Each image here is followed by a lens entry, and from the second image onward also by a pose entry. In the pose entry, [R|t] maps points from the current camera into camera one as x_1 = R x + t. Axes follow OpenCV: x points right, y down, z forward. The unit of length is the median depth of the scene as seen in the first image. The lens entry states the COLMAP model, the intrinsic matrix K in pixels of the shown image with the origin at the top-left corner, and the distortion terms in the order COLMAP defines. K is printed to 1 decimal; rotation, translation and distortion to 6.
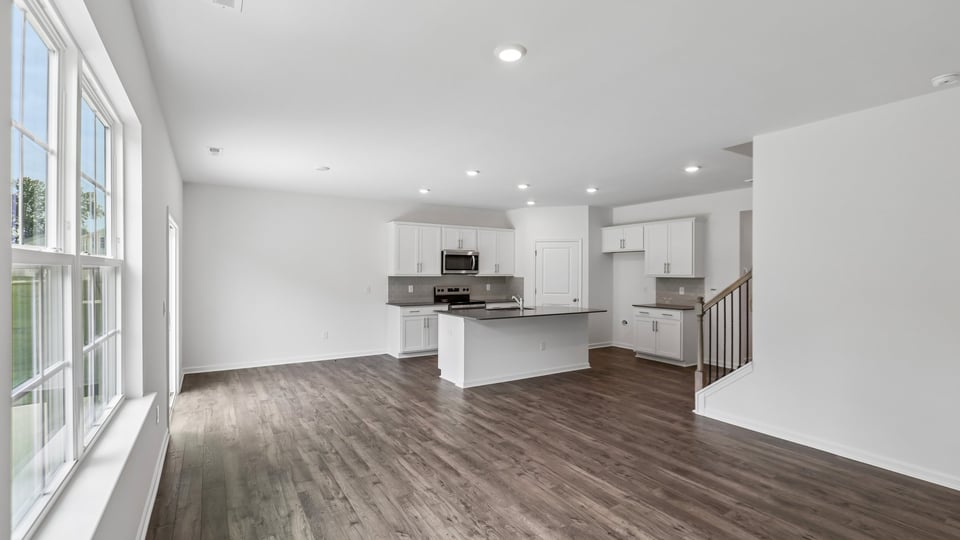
lens RADIAL K [[429.5, 0, 485.8], [0, 429.5, 270.6], [0, 0, 1]] dist [-0.004609, 0.002234]
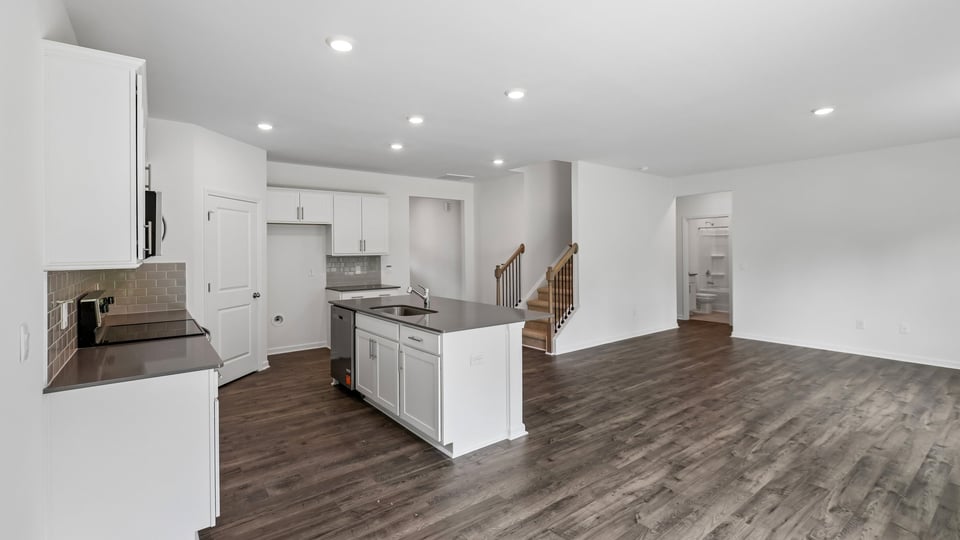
lens RADIAL K [[429.5, 0, 456.9], [0, 429.5, 251.9], [0, 0, 1]] dist [-0.004609, 0.002234]
pose [[-0.055352, -0.006761, 0.998444, -0.892968], [0.004767, 0.999964, 0.007035, 0.002731], [-0.998456, 0.005149, -0.055318, 1.500057]]
